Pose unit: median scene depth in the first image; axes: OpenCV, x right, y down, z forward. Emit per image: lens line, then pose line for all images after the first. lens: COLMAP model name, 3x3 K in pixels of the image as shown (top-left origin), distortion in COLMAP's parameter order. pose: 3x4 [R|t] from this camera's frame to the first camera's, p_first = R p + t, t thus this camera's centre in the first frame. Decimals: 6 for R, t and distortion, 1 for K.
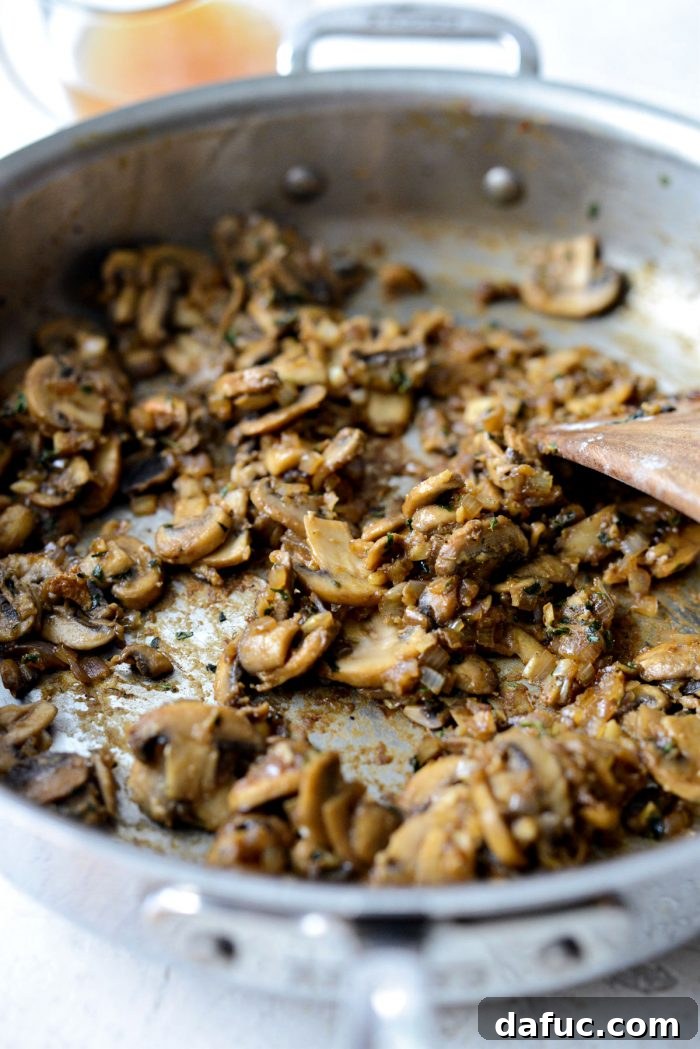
lens RADIAL K [[1534.8, 0, 350.0], [0, 1534.8, 524.5], [0, 0, 1]] dist [-0.111088, -0.067713]
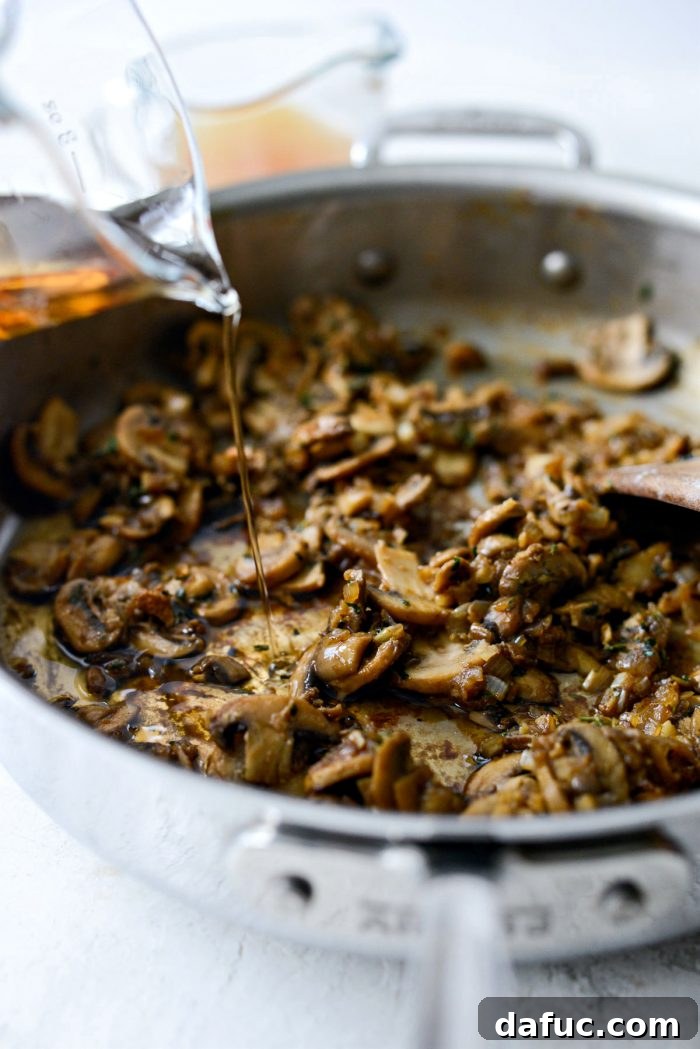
lens RADIAL K [[1534.8, 0, 350.0], [0, 1534.8, 524.5], [0, 0, 1]] dist [-0.111088, -0.067713]
pose [[0.999365, 0.012202, -0.033471, -0.012076], [-0.016495, 0.991225, -0.131155, 0.120689], [0.031577, 0.131624, 0.990797, -0.057658]]
